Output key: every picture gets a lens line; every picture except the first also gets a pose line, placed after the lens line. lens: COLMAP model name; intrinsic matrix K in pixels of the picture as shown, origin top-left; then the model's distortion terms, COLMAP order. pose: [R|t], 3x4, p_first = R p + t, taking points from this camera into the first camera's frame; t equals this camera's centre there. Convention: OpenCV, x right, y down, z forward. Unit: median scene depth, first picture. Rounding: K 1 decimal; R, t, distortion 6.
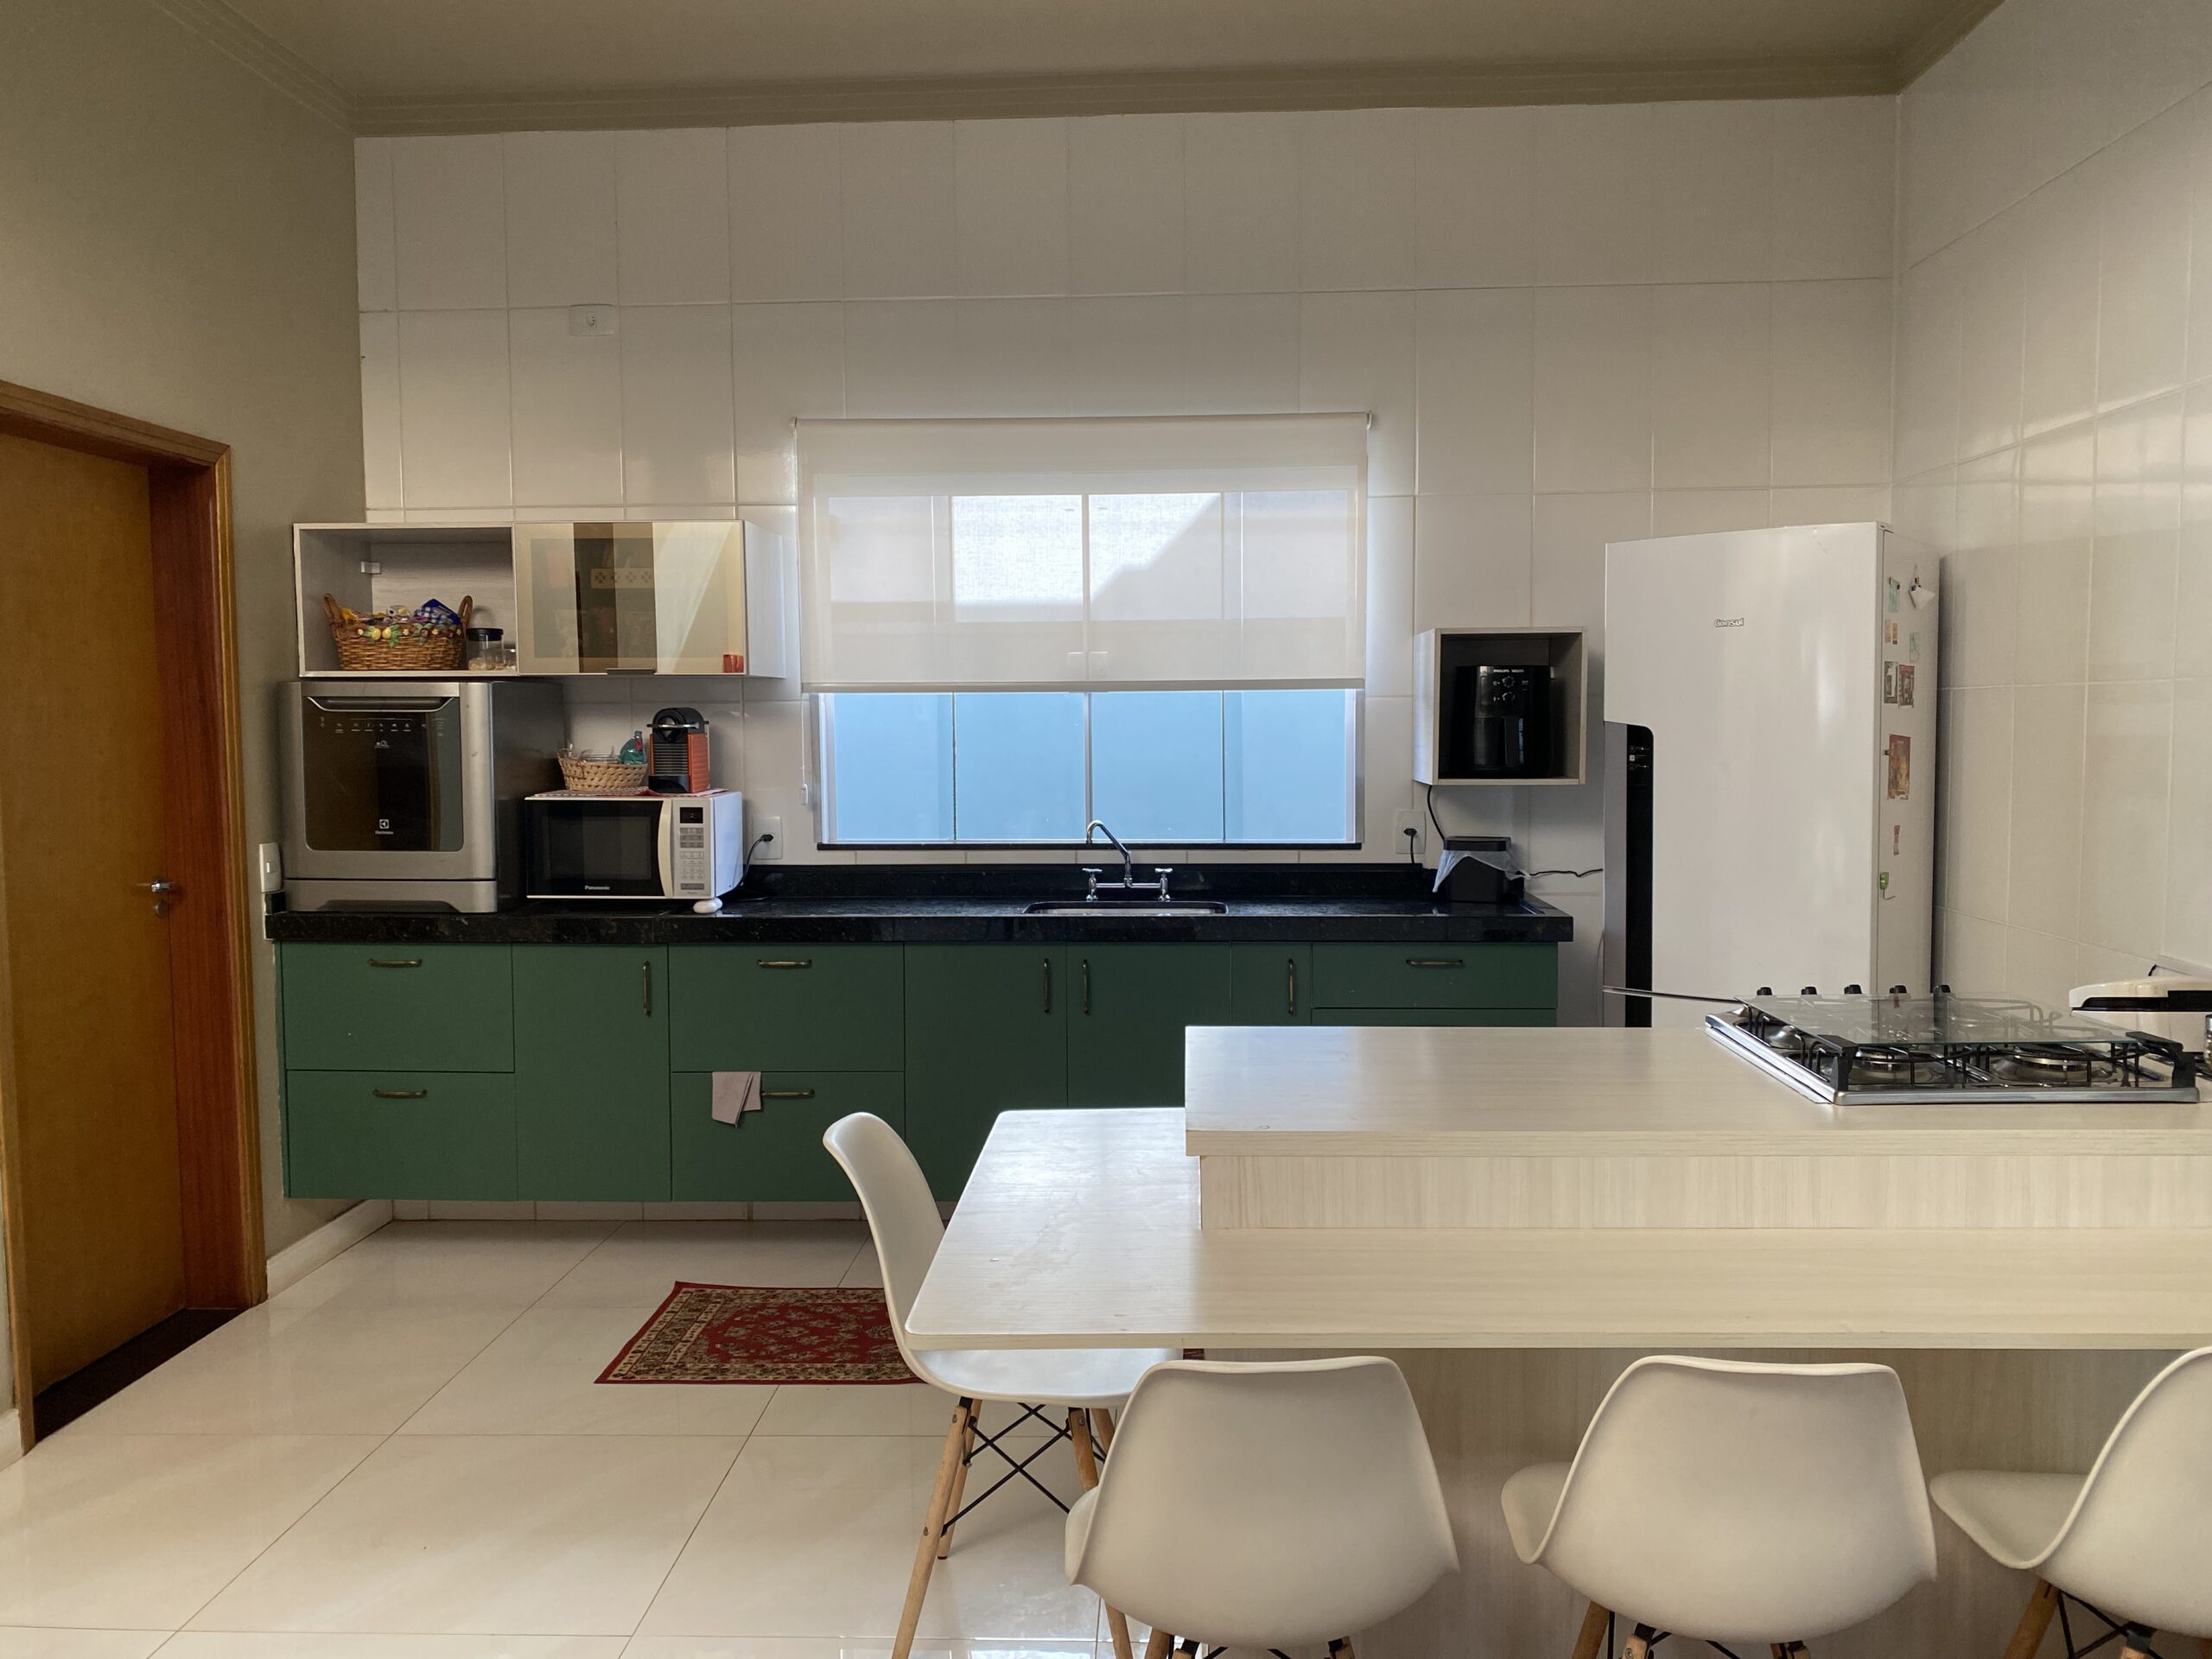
lens RADIAL K [[1690.5, 0, 1100.6], [0, 1690.5, 823.8], [0, 0, 1]] dist [0.007342, 0.001314]
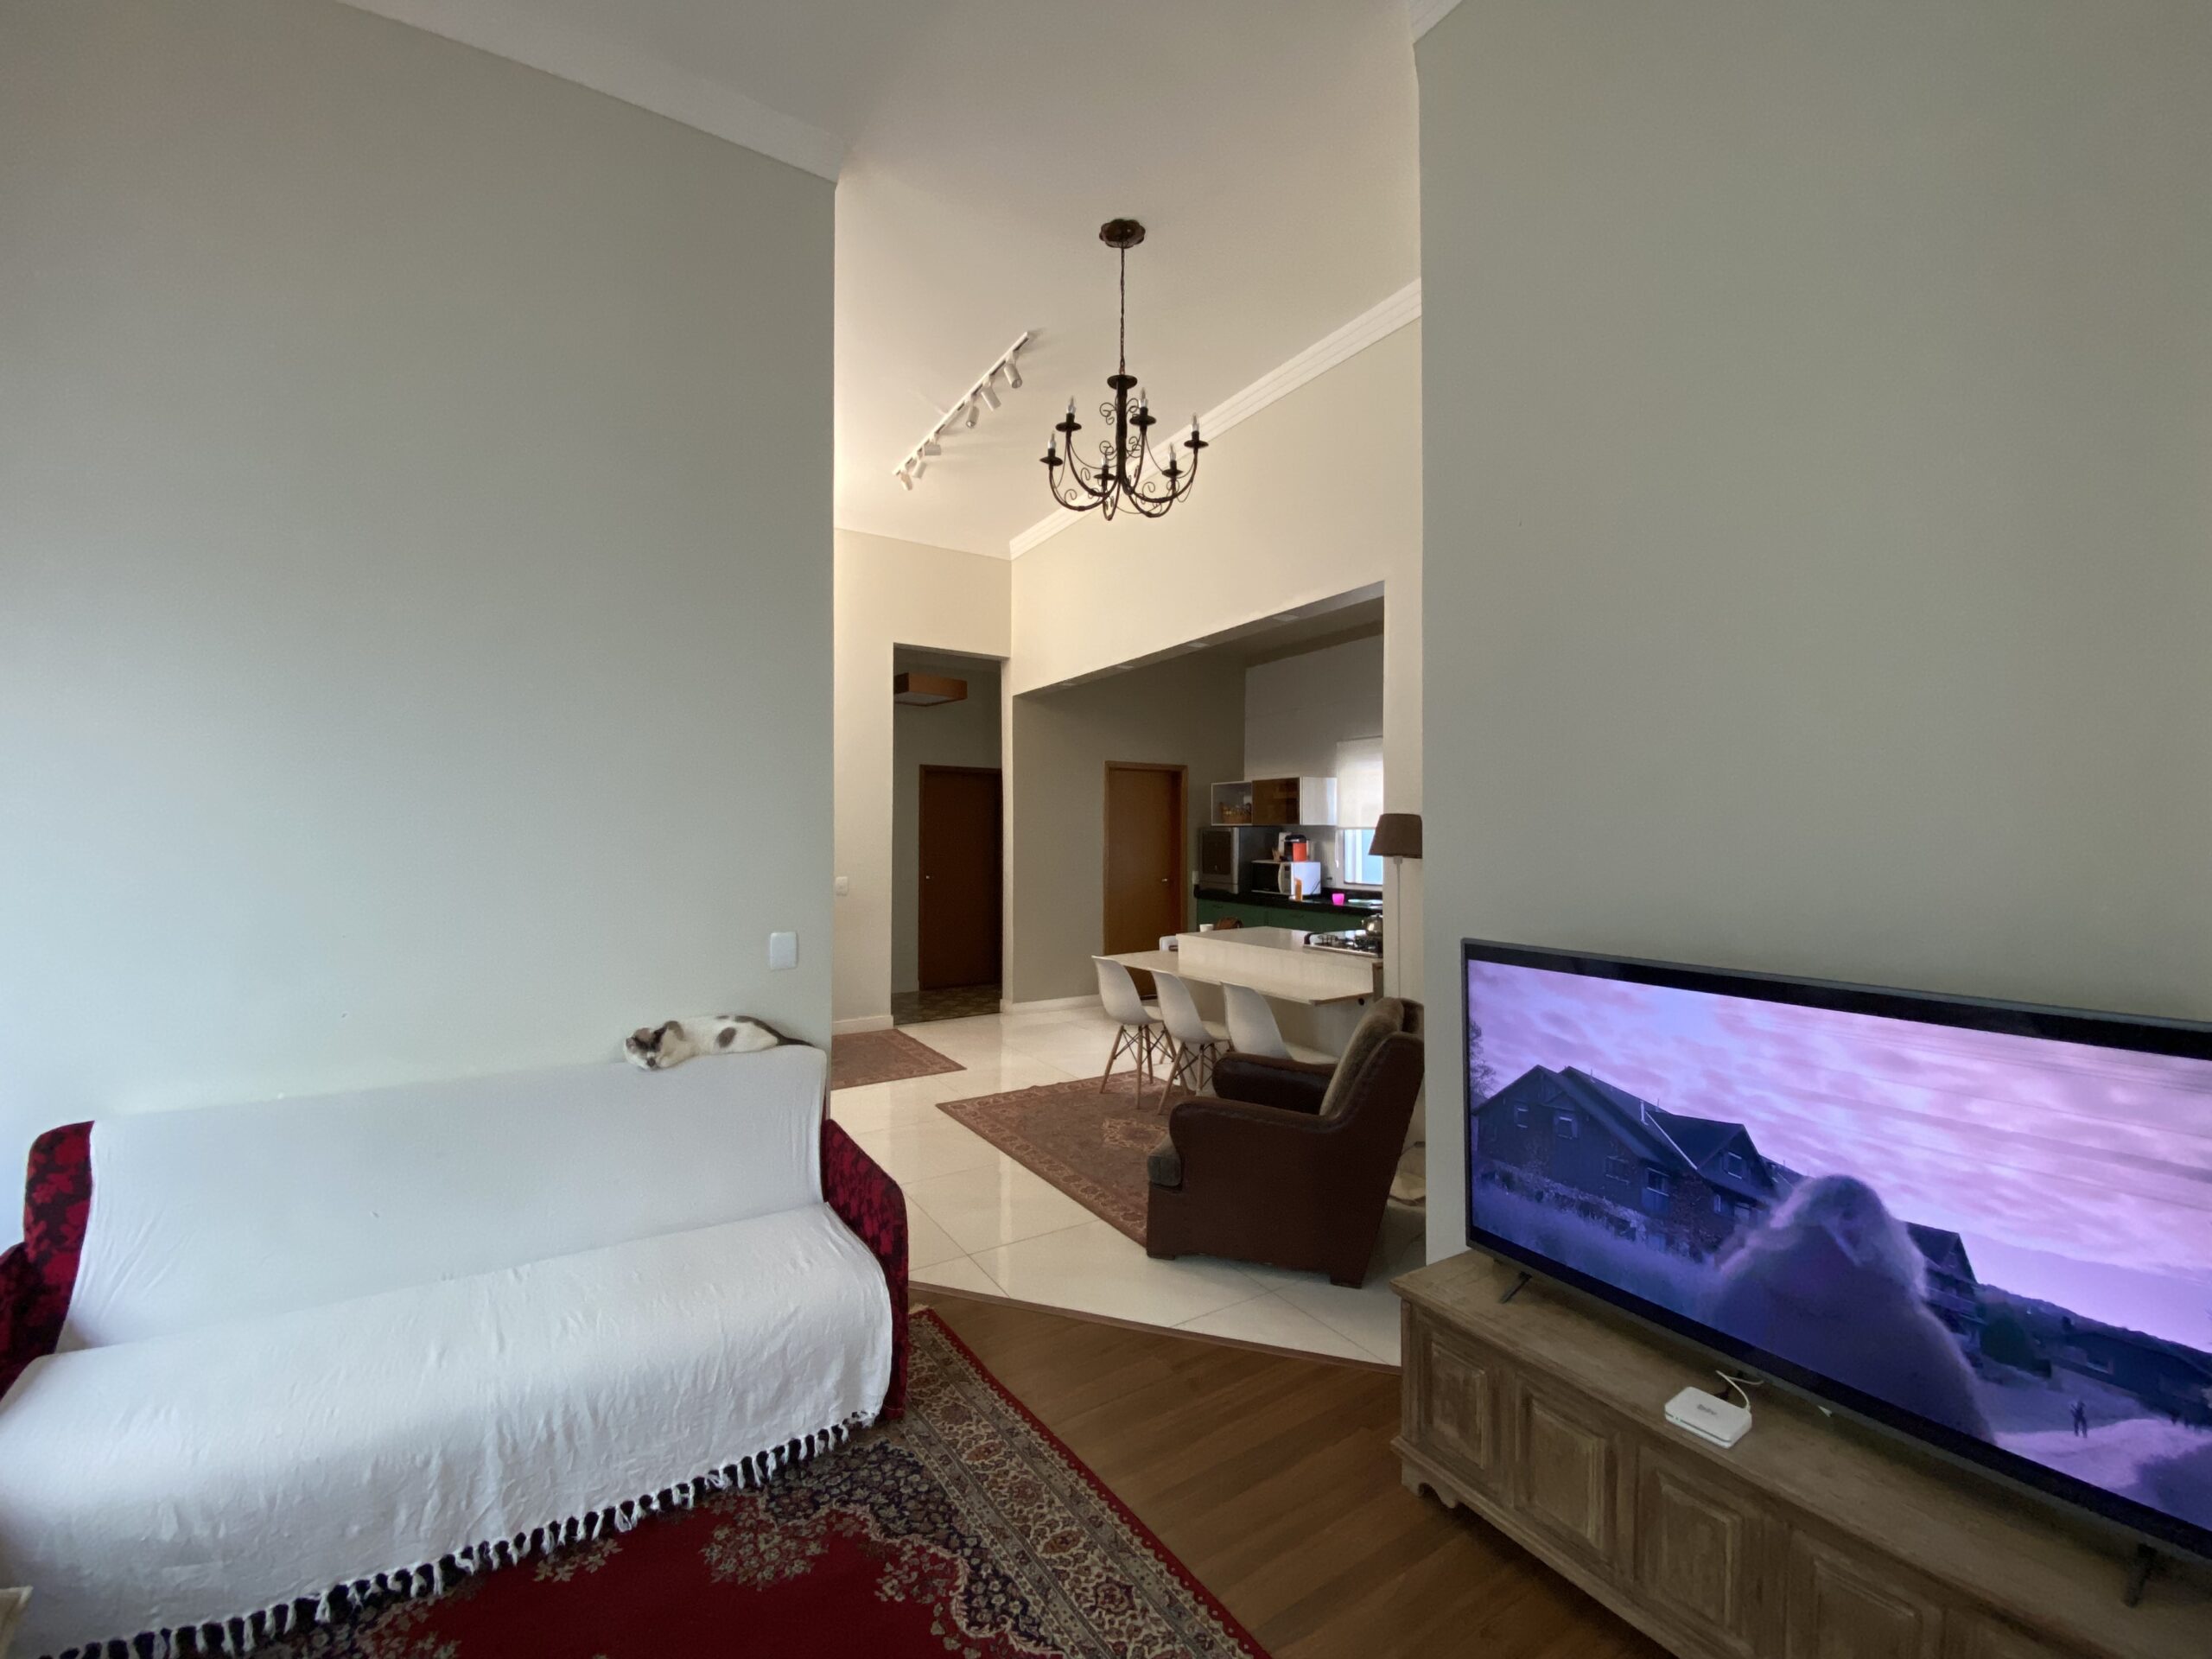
lens RADIAL K [[877.7, 0, 1103.0], [0, 877.7, 834.7], [0, 0, 1]] dist [0.030635, -0.017326]
pose [[0.570847, 0.010612, -0.820988, 0.929552], [-0.058950, 0.997866, -0.028091, -0.001792], [0.818937, 0.064433, 0.570254, -0.248268]]
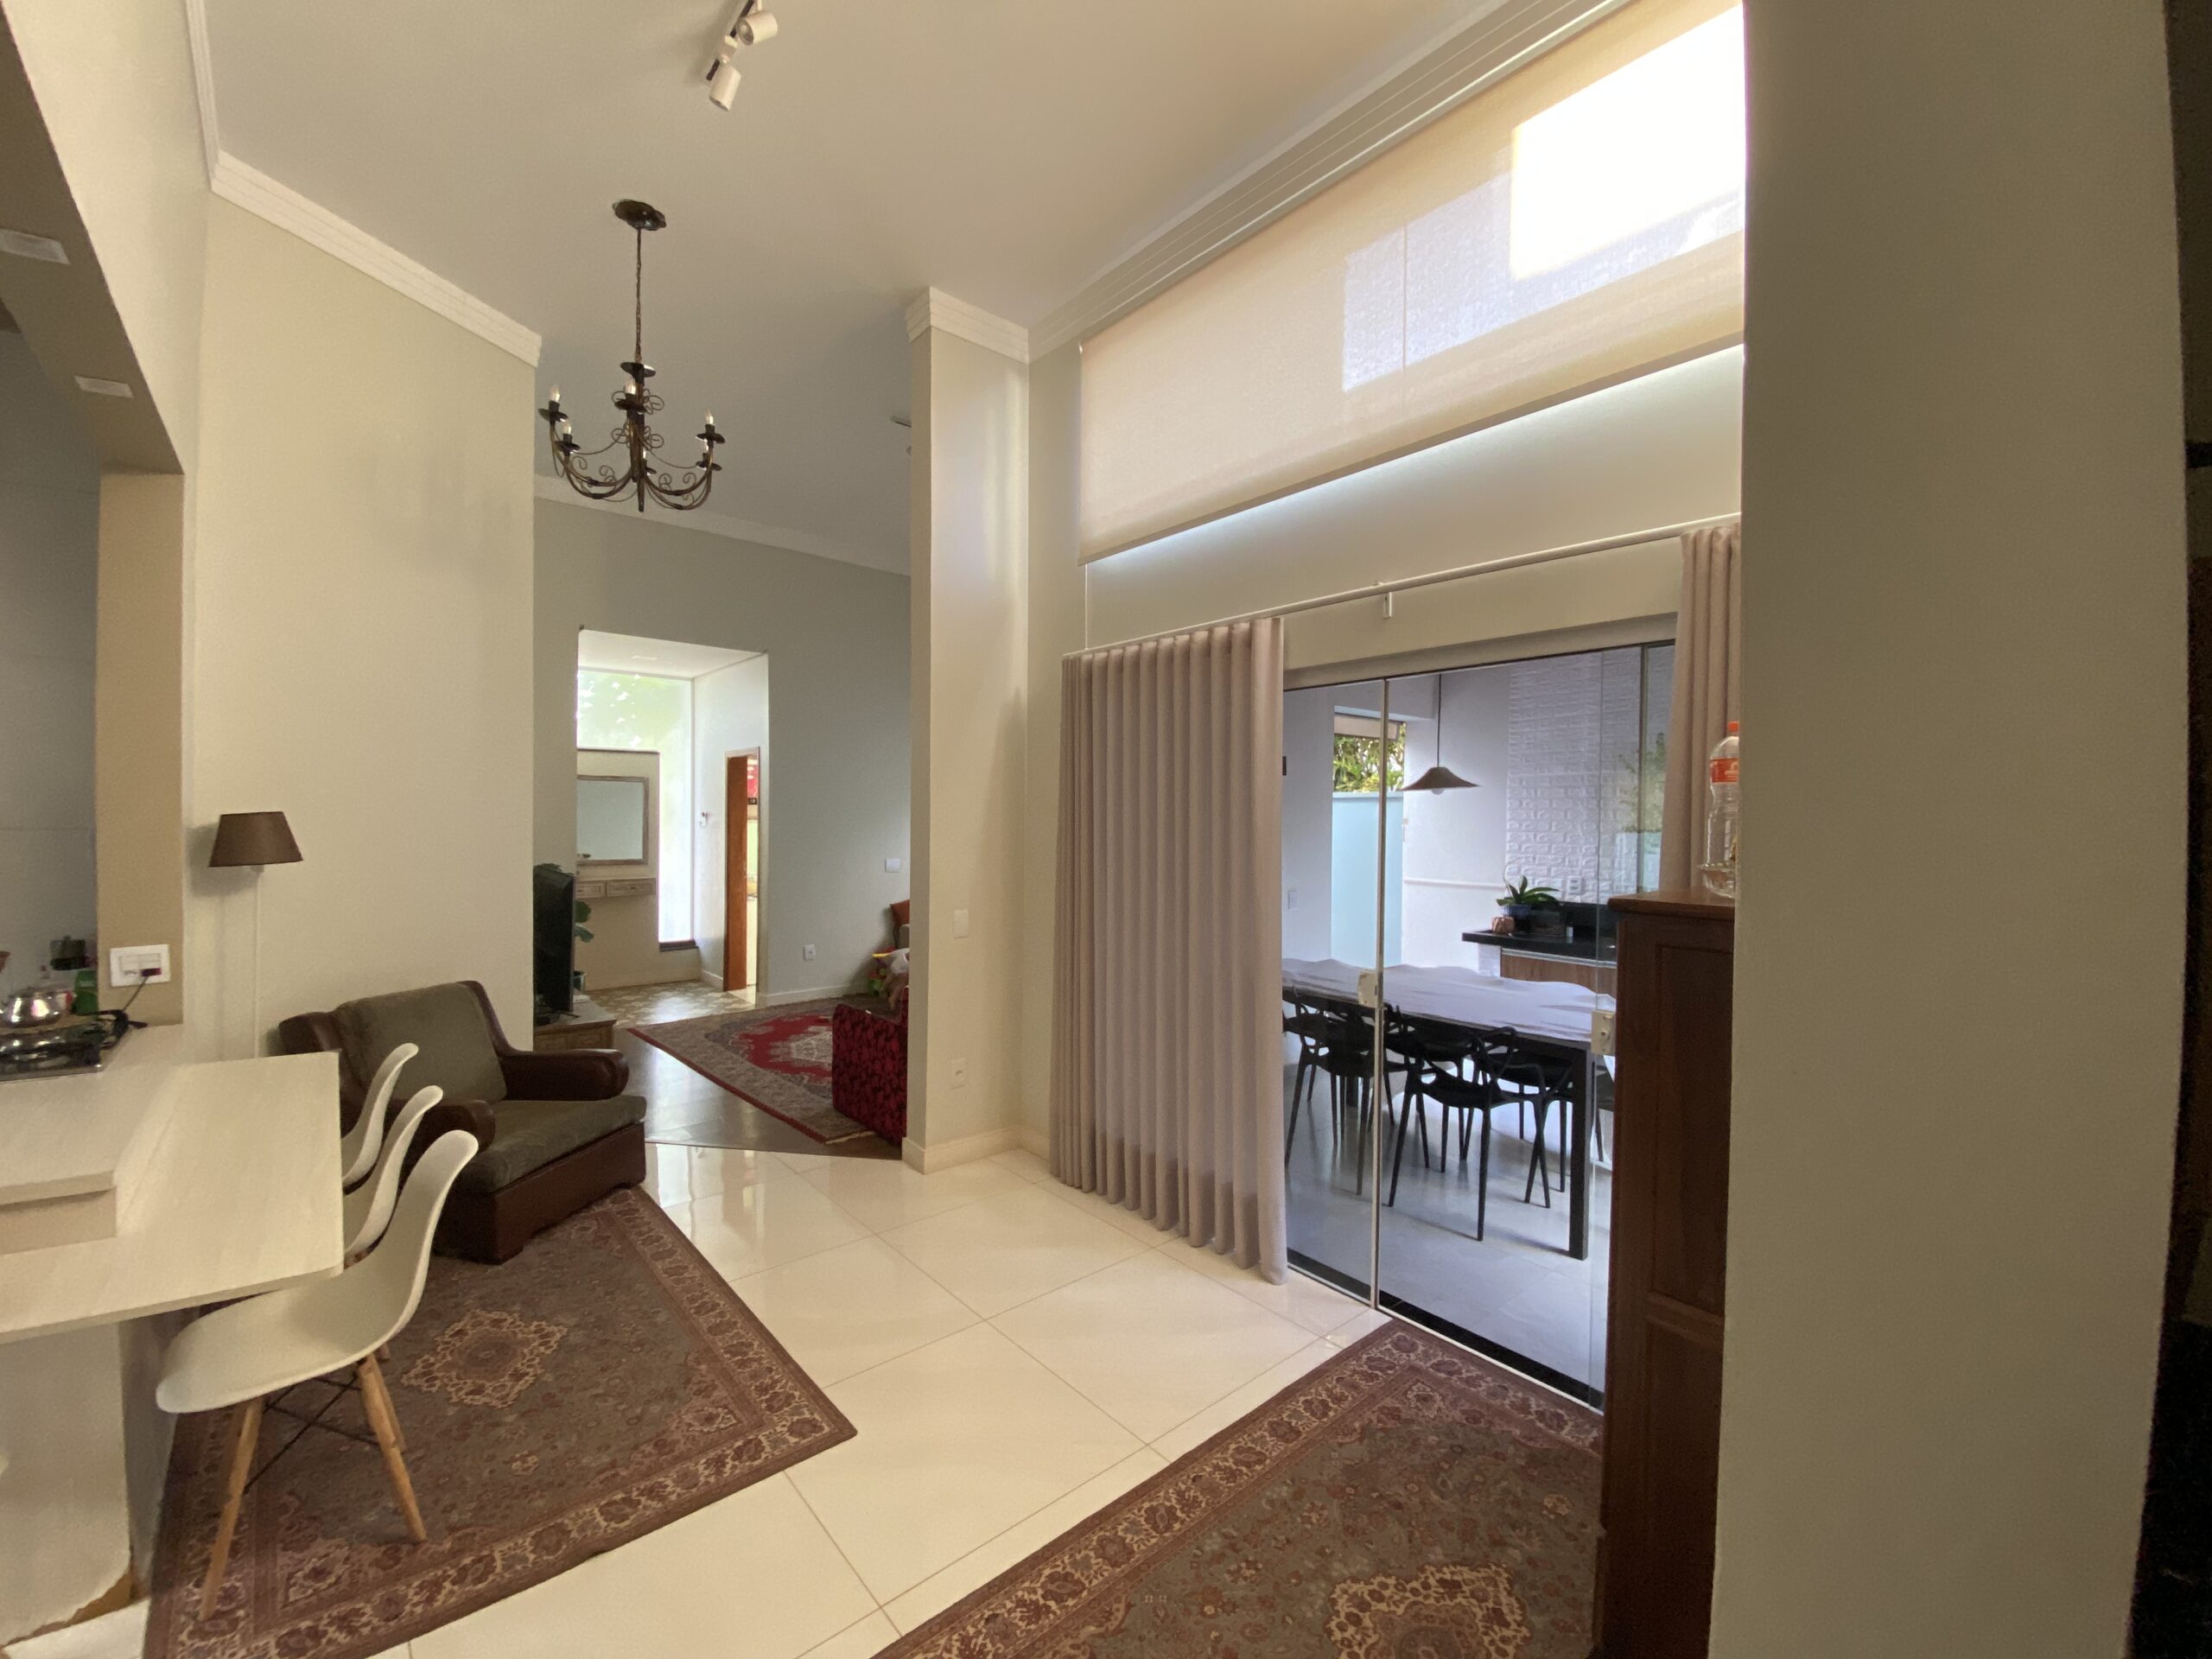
lens RADIAL K [[900.7, 0, 1106.9], [0, 900.7, 828.3], [0, 0, 1]] dist [0.016078, -0.019355]
pose [[-0.692860, -0.011760, 0.720976, -0.543845], [0.037274, 0.997946, 0.052099, -0.056475], [-0.720108, 0.062971, -0.690998, 0.455815]]
